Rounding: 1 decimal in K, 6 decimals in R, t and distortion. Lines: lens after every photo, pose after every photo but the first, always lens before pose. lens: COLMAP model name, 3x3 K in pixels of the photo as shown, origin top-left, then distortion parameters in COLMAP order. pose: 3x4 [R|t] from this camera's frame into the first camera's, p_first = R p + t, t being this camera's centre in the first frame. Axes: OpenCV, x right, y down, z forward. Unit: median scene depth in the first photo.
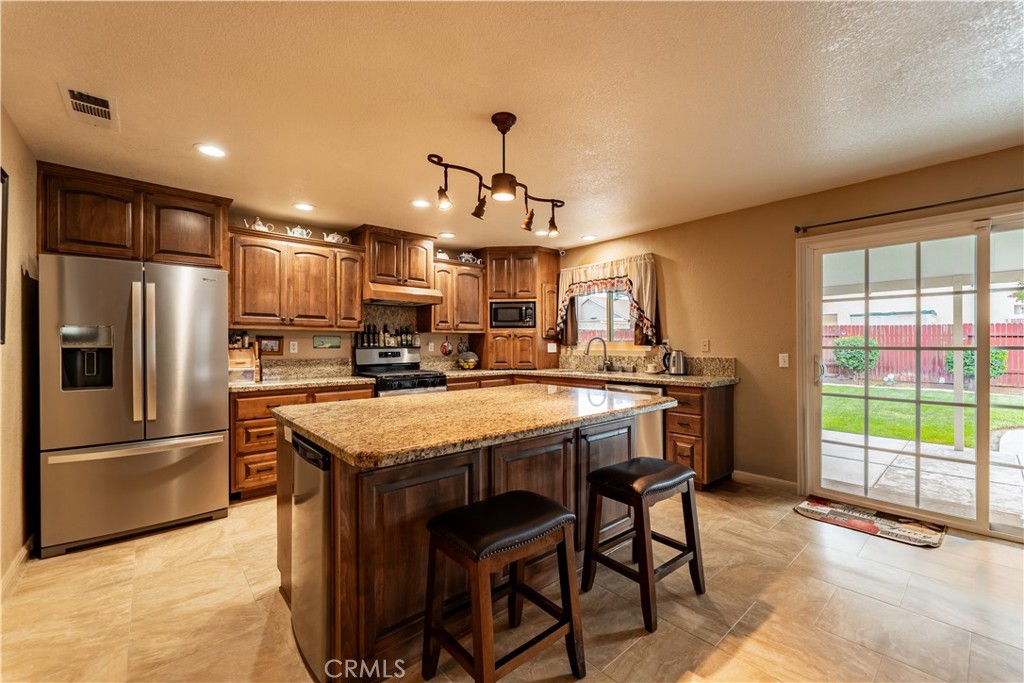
lens RADIAL K [[416.3, 0, 509.9], [0, 416.3, 342.3], [0, 0, 1]] dist [-0.000121, -0.000833]
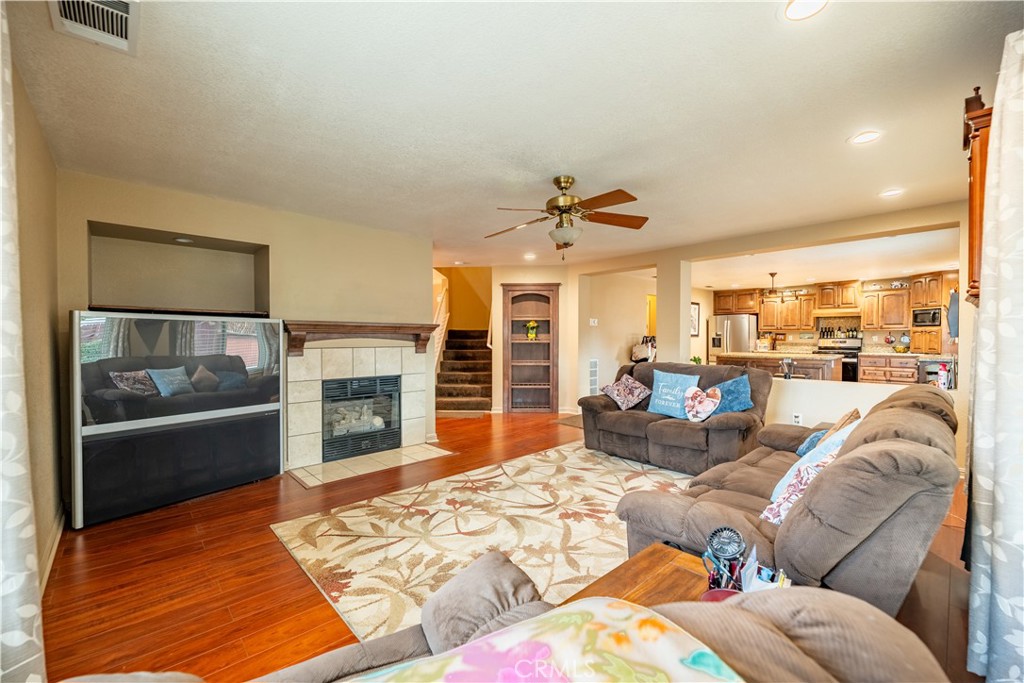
lens RADIAL K [[416.3, 0, 509.7], [0, 416.3, 342.1], [0, 0, 1]] dist [-0.000121, -0.000833]
pose [[0.021991, 0.018182, -0.999593, 1.927908], [0.005939, 0.999815, 0.018316, -0.018303], [0.999741, -0.006340, 0.021879, -0.716809]]
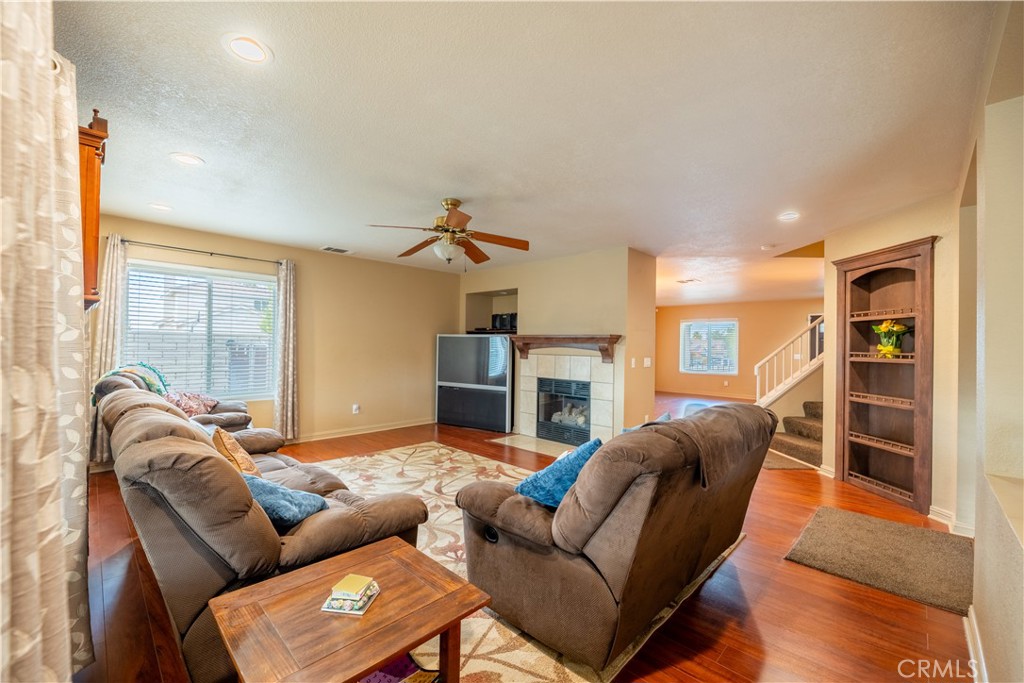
lens RADIAL K [[416.3, 0, 509.9], [0, 416.3, 345.1], [0, 0, 1]] dist [-0.000121, -0.000833]
pose [[-0.997930, -0.009277, -0.063640, 1.054000], [-0.008870, 0.999938, -0.006679, -0.008014], [0.063698, -0.006101, -0.997951, 0.282865]]
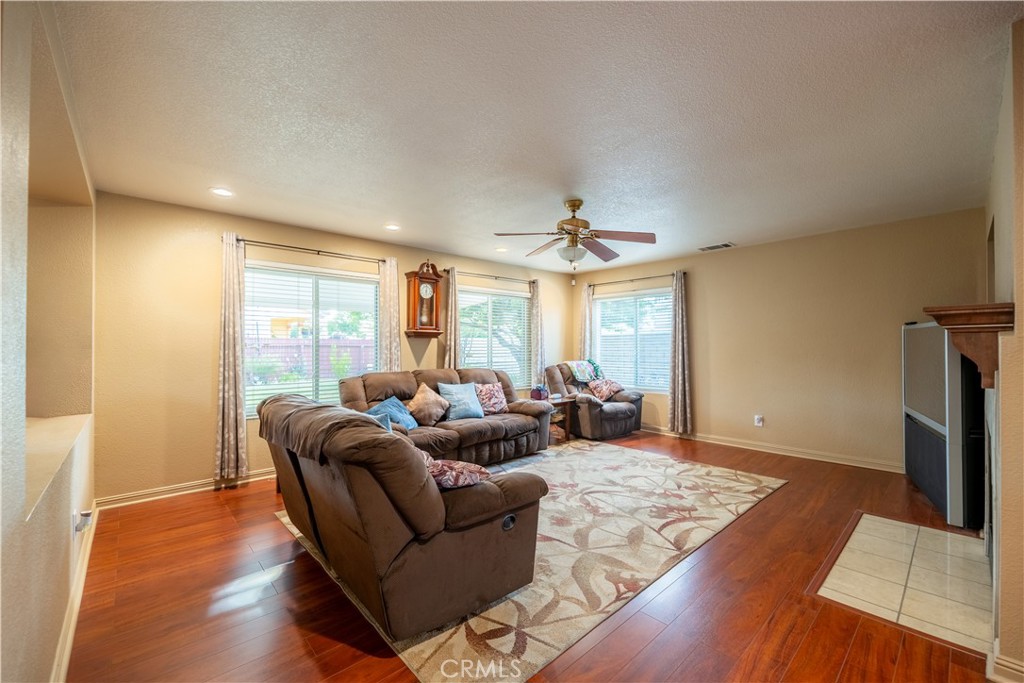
lens RADIAL K [[416.3, 0, 507.7], [0, 416.3, 343.7], [0, 0, 1]] dist [-0.000121, -0.000833]
pose [[-0.006668, 0.010897, 0.999918, 0.246253], [-0.003879, 0.999933, -0.010923, -0.004120], [-0.999970, -0.003952, -0.006625, -0.447315]]
